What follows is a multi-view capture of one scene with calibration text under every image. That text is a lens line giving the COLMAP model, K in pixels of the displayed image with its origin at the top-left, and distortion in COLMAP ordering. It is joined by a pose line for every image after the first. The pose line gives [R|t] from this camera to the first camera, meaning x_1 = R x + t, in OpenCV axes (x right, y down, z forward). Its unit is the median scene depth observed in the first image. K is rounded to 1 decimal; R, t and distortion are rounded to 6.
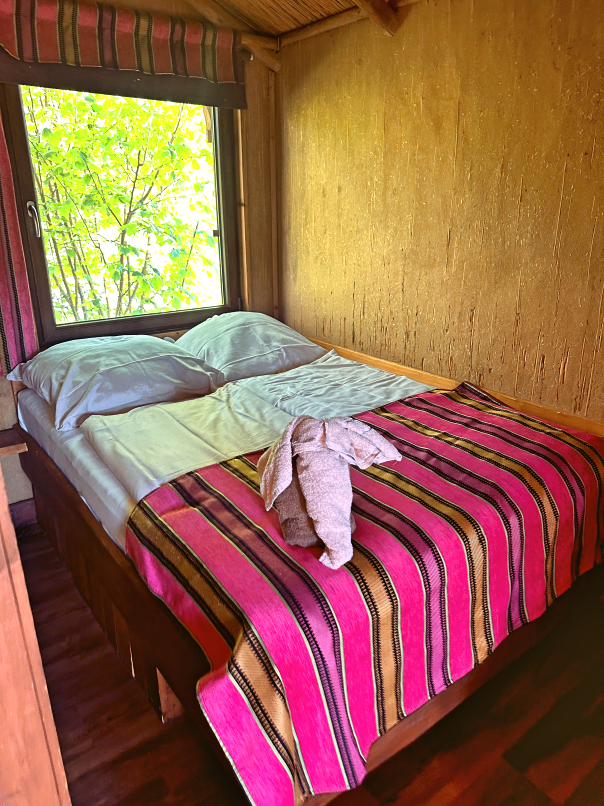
lens RADIAL K [[569.8, 0, 286.6], [0, 569.8, 406.5], [0, 0, 1]] dist [0.000692, -0.005924]
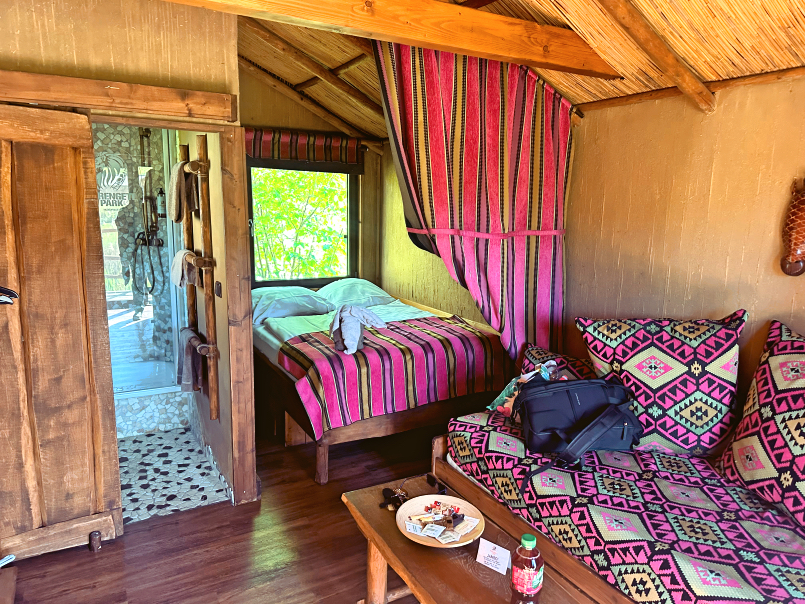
lens RADIAL K [[569.1, 0, 402.8], [0, 569.1, 301.3], [0, 0, 1]] dist [0.000692, -0.005924]
pose [[0.993617, 0.041394, -0.104935, 0.302008], [-0.059087, 0.983400, -0.171562, 0.232774], [0.096091, 0.176667, 0.979569, -0.845377]]
